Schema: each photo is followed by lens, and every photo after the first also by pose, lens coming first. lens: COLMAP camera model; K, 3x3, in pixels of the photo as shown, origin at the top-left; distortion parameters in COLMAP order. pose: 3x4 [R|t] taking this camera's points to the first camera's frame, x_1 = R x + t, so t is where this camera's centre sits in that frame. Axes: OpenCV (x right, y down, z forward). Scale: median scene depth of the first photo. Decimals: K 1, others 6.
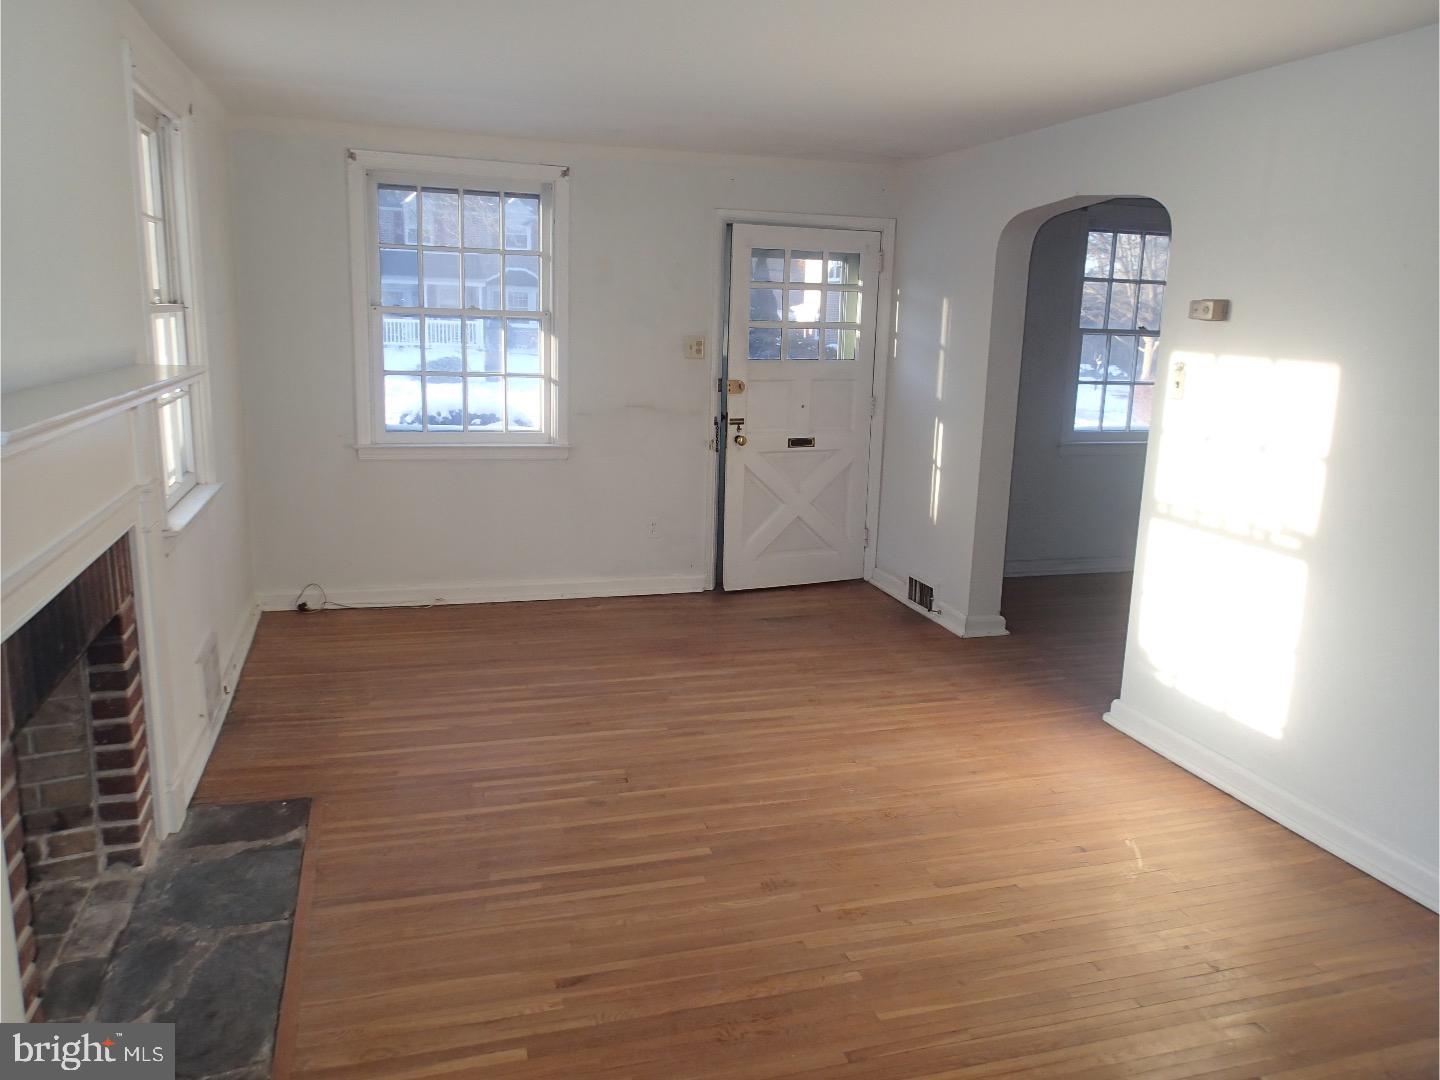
lens RADIAL K [[1091.5, 0, 722.6], [0, 1091.5, 542.2], [0, 0, 1]] dist [0.009689, -0.000274]
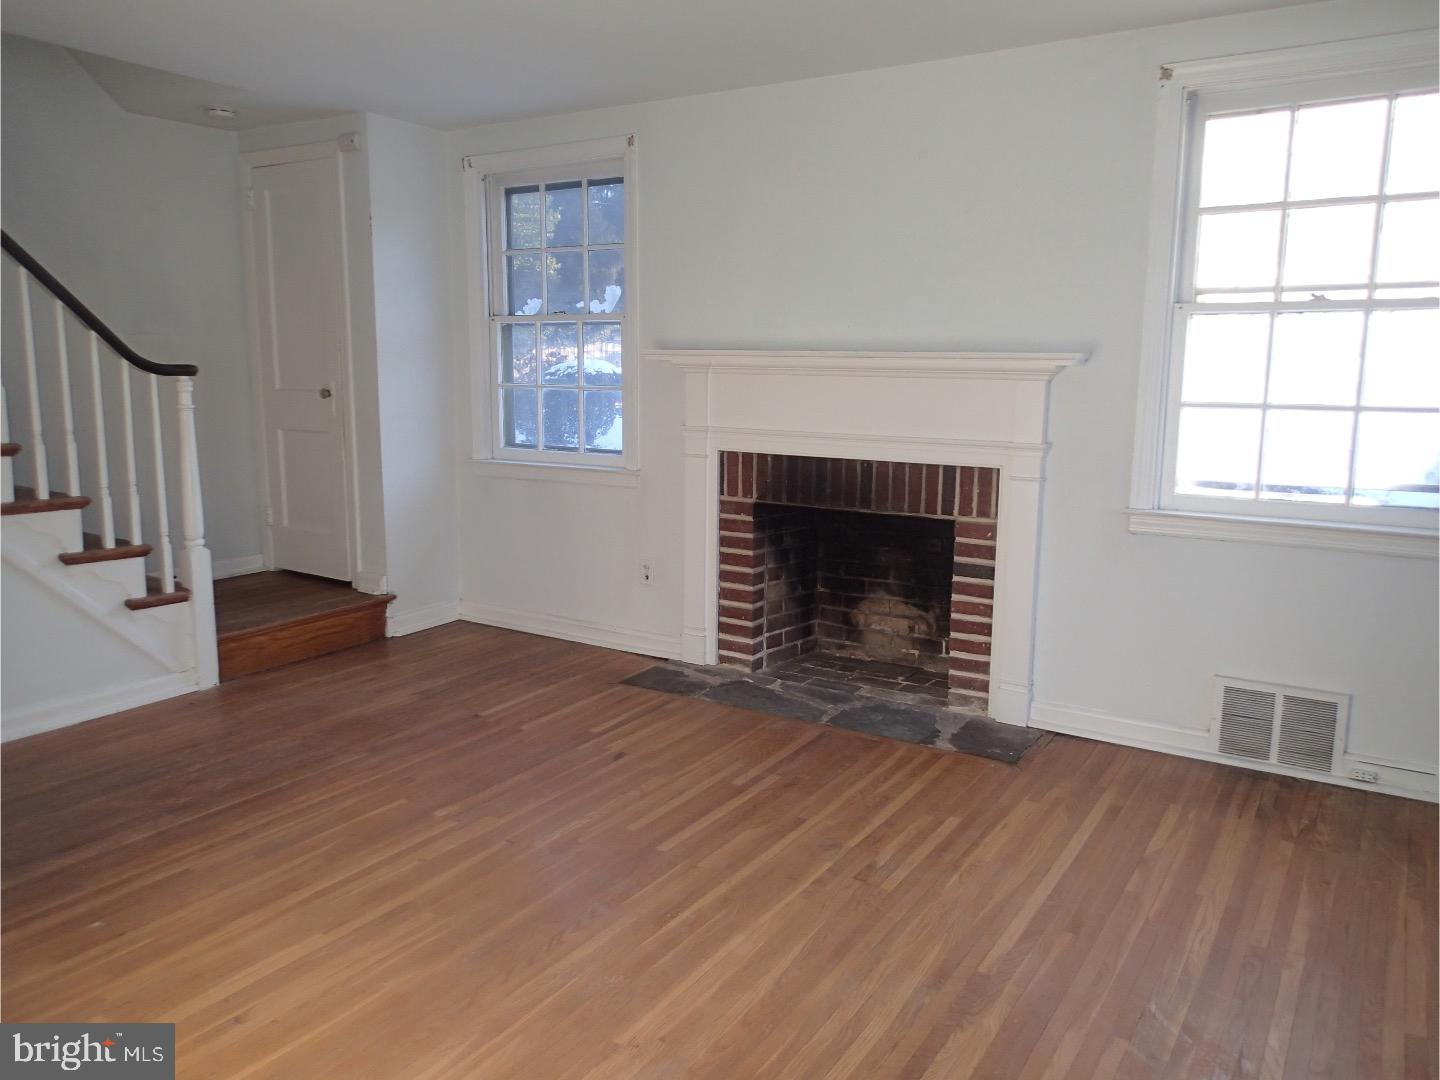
lens RADIAL K [[1091.5, 0, 743.2], [0, 1091.5, 538.9], [0, 0, 1]] dist [0.009689, -0.000274]
pose [[-0.750507, 0.070357, -0.657107, 0.526725], [-0.170555, 0.940012, 0.295446, -0.251010], [0.638475, 0.333807, -0.693486, 1.601961]]
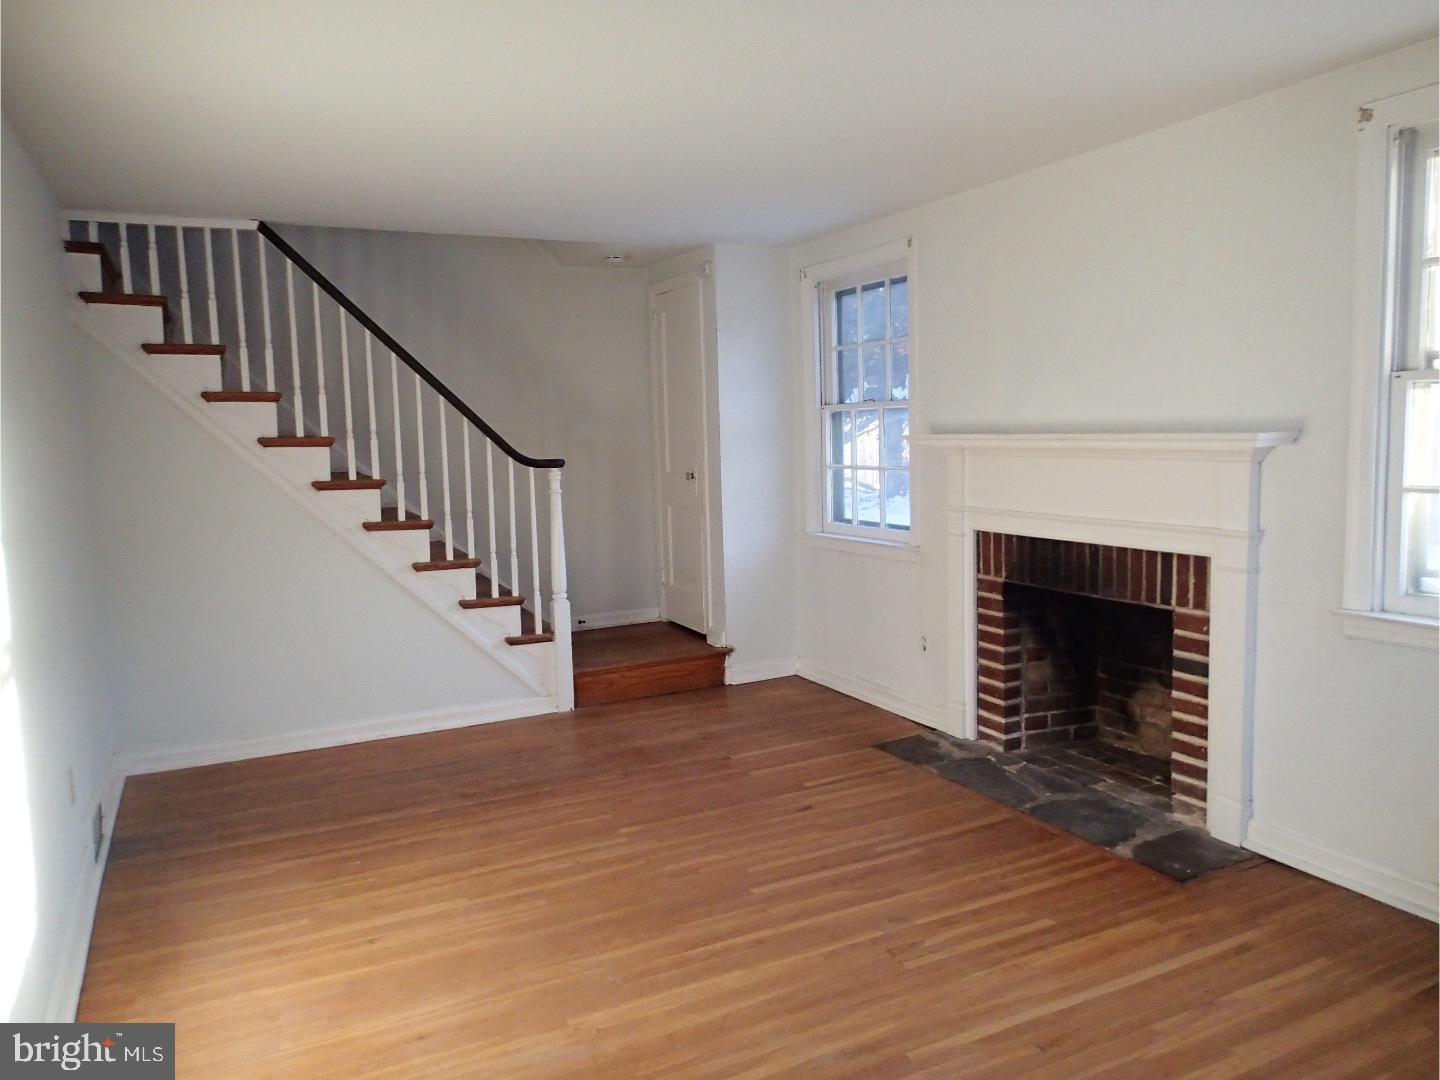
lens RADIAL K [[1091.5, 0, 731.9], [0, 1091.5, 536.6], [0, 0, 1]] dist [0.009689, -0.000274]
pose [[-0.984936, 0.016083, -0.172171, 0.182192], [-0.036998, 0.953008, 0.300677, -0.351363], [0.168916, 0.302517, -0.938057, 1.873086]]
